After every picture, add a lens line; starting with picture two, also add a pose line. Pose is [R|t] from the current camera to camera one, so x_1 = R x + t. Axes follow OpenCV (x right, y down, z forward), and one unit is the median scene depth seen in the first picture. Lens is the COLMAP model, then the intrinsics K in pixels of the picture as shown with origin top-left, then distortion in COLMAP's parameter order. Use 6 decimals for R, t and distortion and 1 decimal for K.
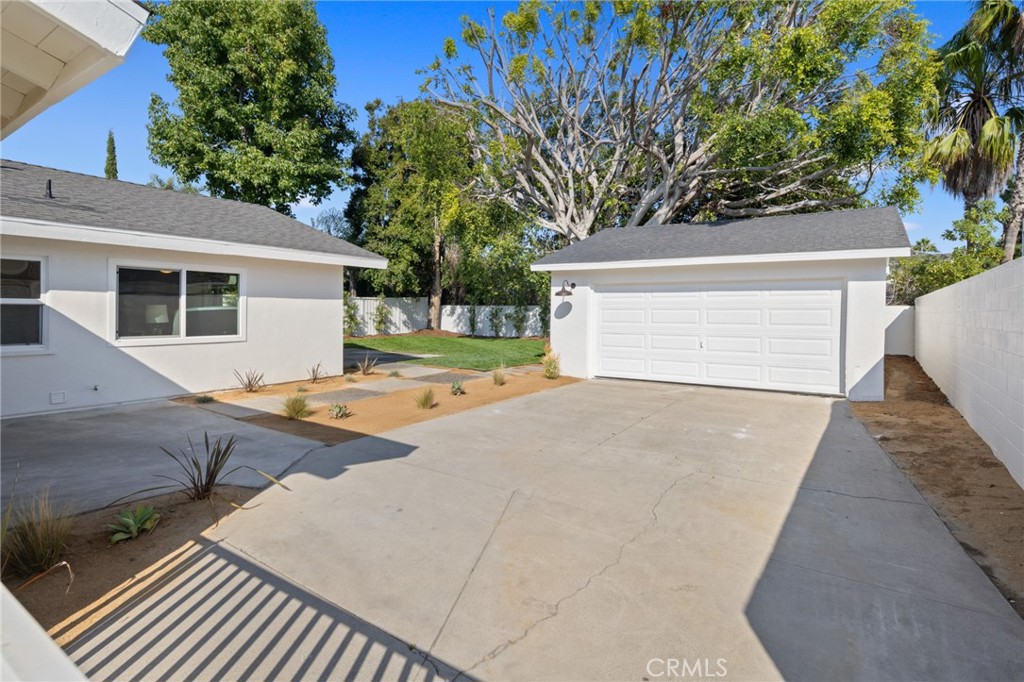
lens RADIAL K [[494.7, 0, 543.0], [0, 494.7, 314.3], [0, 0, 1]] dist [0.000801, 0.000110]
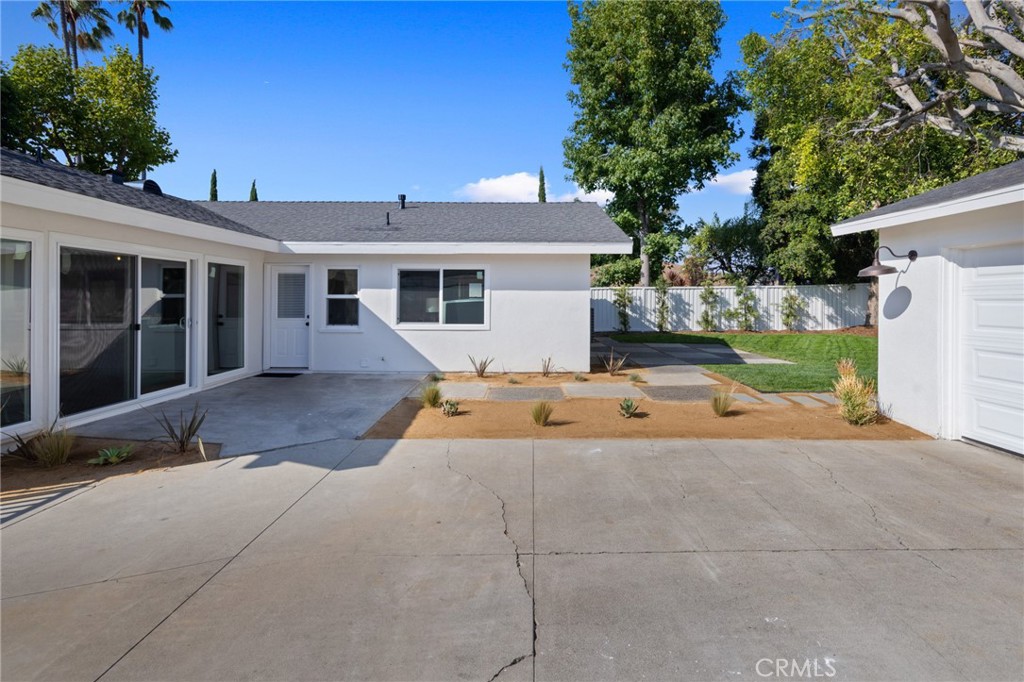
lens RADIAL K [[497.4, 0, 499.7], [0, 497.4, 299.9], [0, 0, 1]] dist [0.000427, 0.000015]
pose [[0.527062, -0.003206, -0.849821, 0.184233], [-0.004886, 0.999965, -0.006803, -0.003066], [0.849813, 0.007738, 0.527027, 0.227436]]
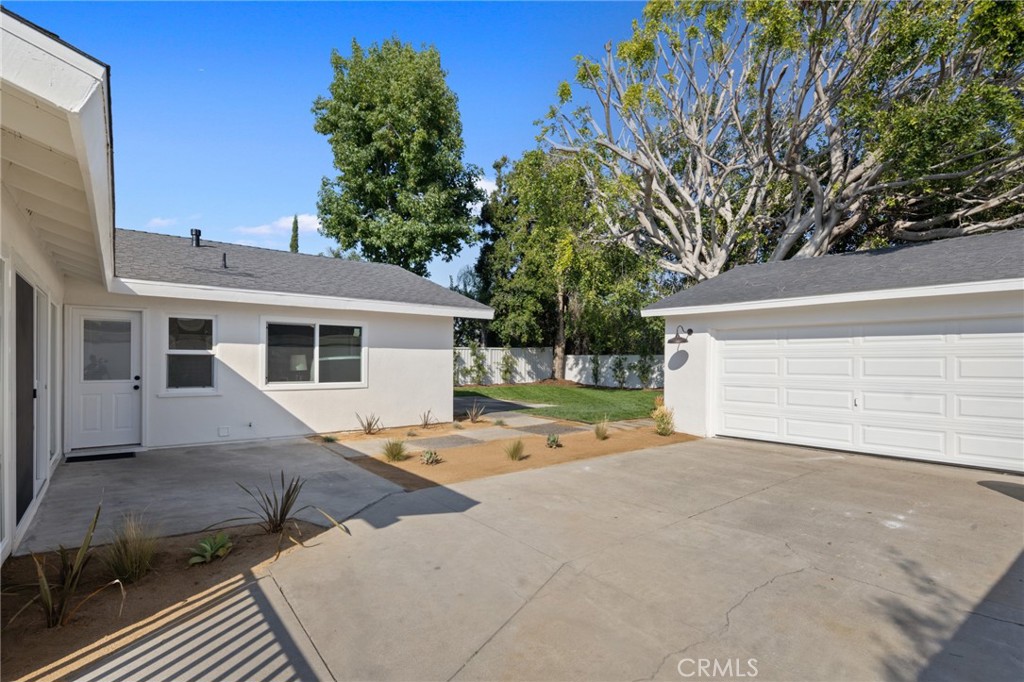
lens RADIAL K [[497.7, 0, 509.2], [0, 497.7, 364.7], [0, 0, 1]] dist [0.000722, -0.000315]
pose [[0.943158, 0.002282, -0.332338, 0.034417], [-0.002230, 0.999997, 0.000538, 0.000825], [0.332339, 0.000234, 0.943160, 0.031329]]
